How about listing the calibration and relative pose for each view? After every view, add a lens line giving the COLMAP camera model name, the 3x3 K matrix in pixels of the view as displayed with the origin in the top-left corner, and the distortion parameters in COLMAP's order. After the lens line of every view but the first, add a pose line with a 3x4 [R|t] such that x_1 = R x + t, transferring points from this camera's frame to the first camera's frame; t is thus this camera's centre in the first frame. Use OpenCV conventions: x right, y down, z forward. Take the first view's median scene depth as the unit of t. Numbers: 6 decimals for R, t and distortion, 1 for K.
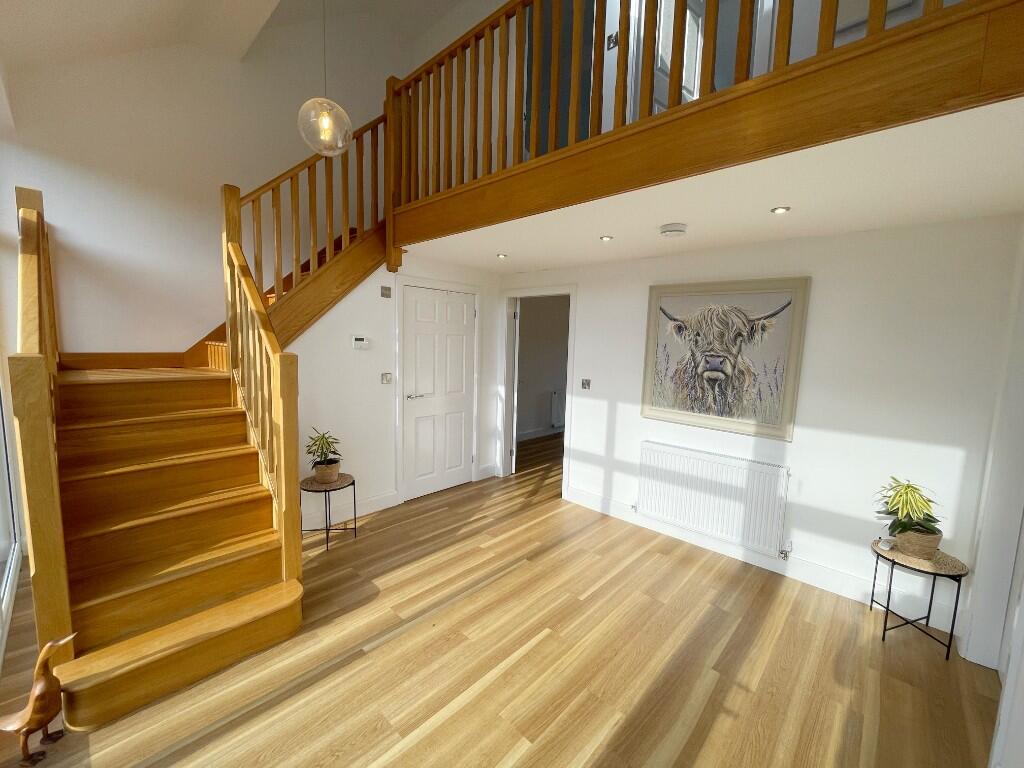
lens RADIAL K [[415.7, 0, 512.0], [0, 415.7, 384.0], [0, 0, 1]] dist [-0.001145, -0.000093]
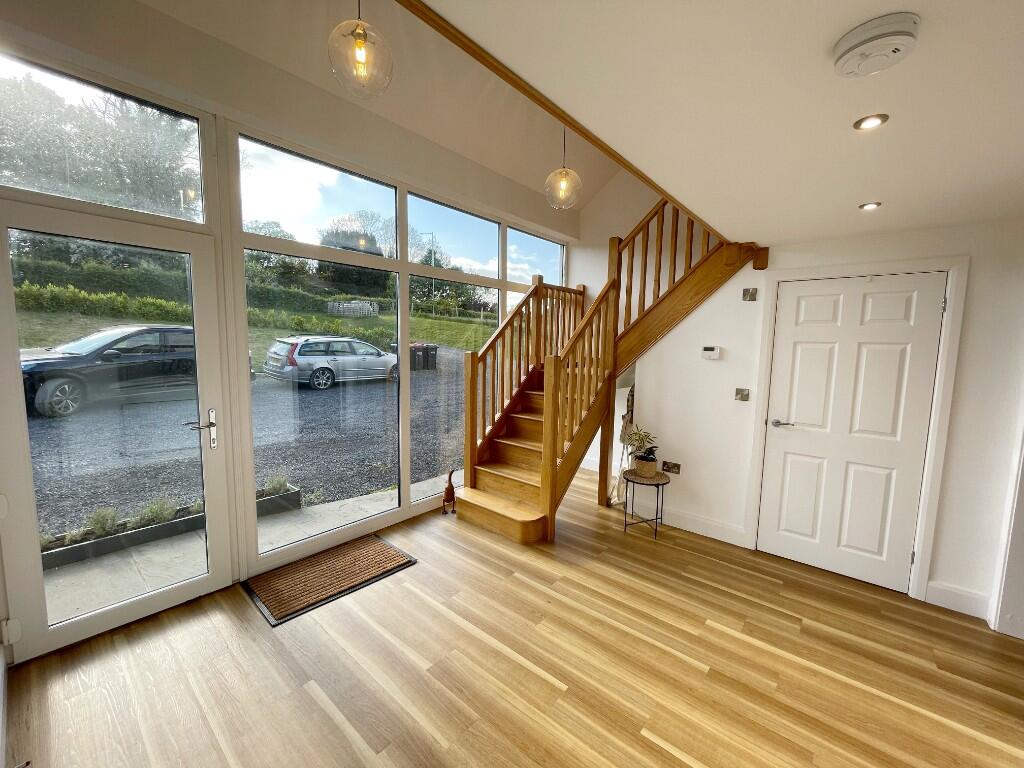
lens RADIAL K [[413.7, 0, 512.0], [0, 413.7, 384.0], [0, 0, 1]] dist [-0.013341, -0.000013]
pose [[0.053515, 0.077164, -0.995581, 0.613086], [-0.128803, 0.989214, 0.069747, -0.038884], [0.990225, 0.124502, 0.062877, 0.551287]]
